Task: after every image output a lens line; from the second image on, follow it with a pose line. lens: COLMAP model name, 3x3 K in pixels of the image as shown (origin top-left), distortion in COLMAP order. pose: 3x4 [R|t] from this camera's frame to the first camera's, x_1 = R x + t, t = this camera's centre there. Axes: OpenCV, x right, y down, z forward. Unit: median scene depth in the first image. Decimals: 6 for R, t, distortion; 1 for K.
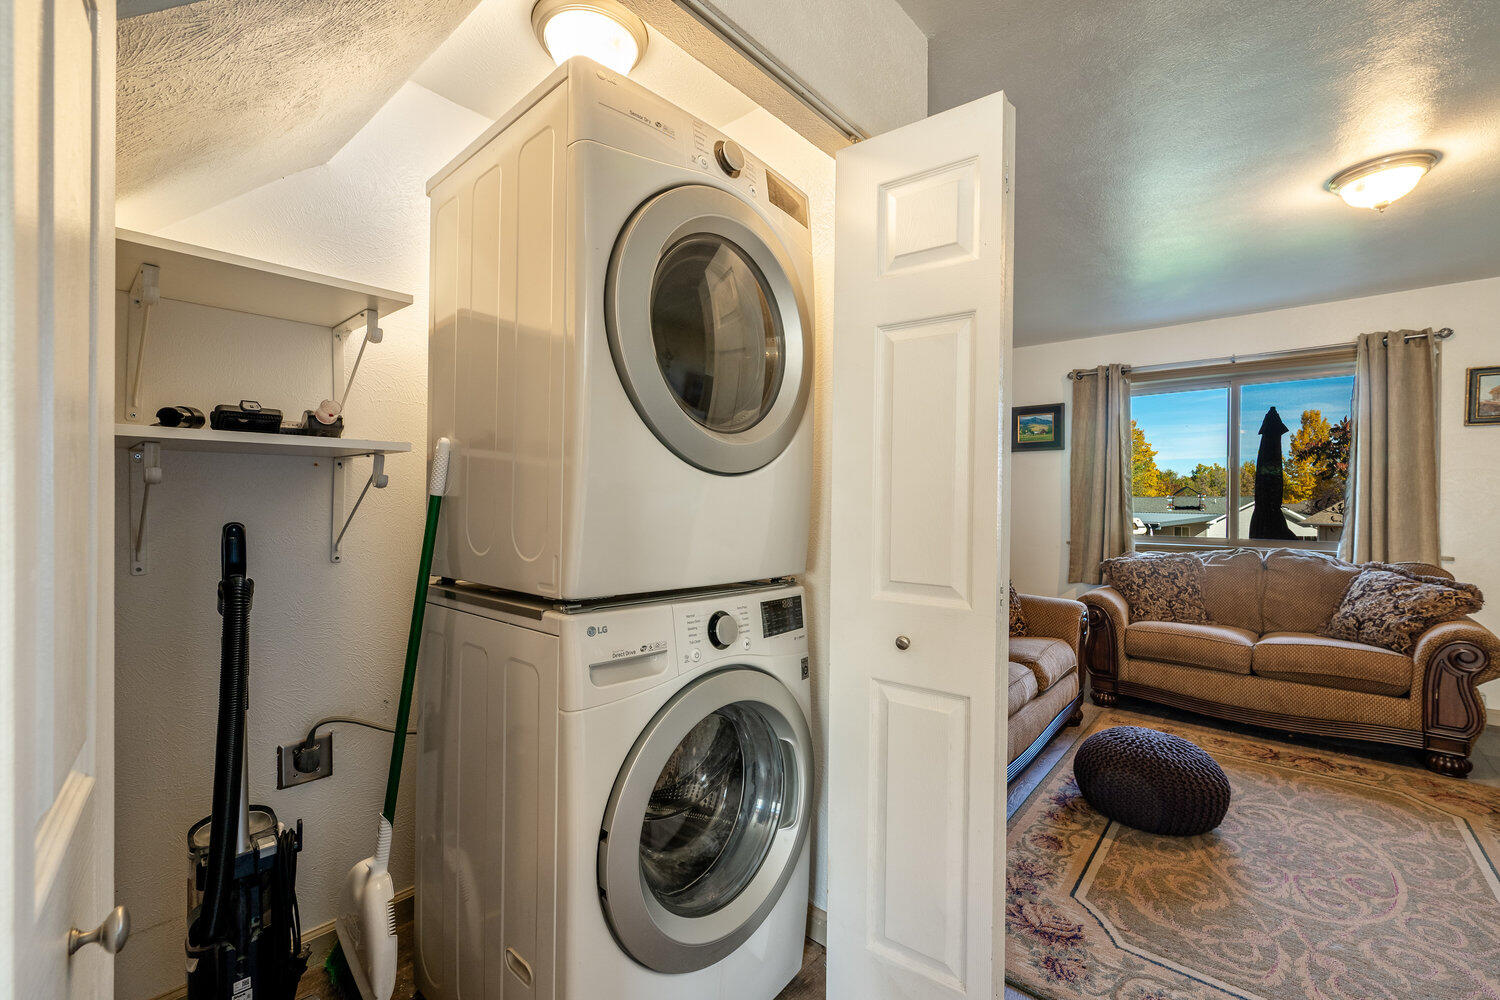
lens RADIAL K [[627.8, 0, 750.5], [0, 627.8, 503.5], [0, 0, 1]] dist [-0.001792, -0.000233]
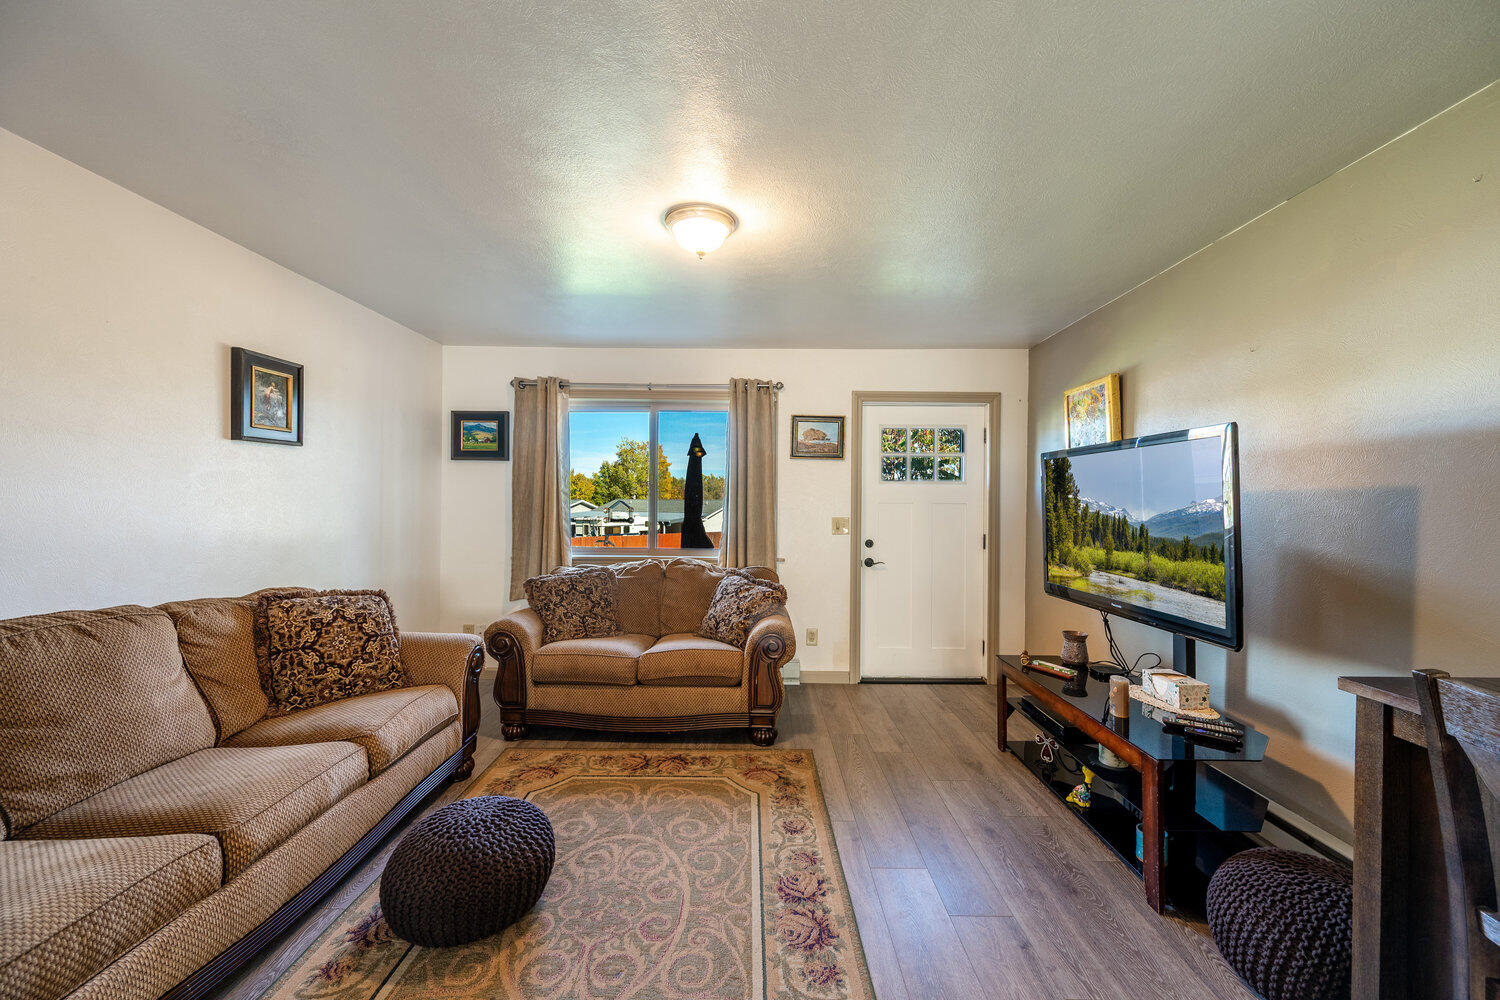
lens RADIAL K [[587.5, 0, 754.3], [0, 587.5, 503.4], [0, 0, 1]] dist [-0.001447, -0.000104]
pose [[0.758876, 0.001441, 0.651233, 0.302156], [-0.000706, 0.999999, -0.001390, -0.029499], [-0.651234, 0.000595, 0.758877, 0.121829]]
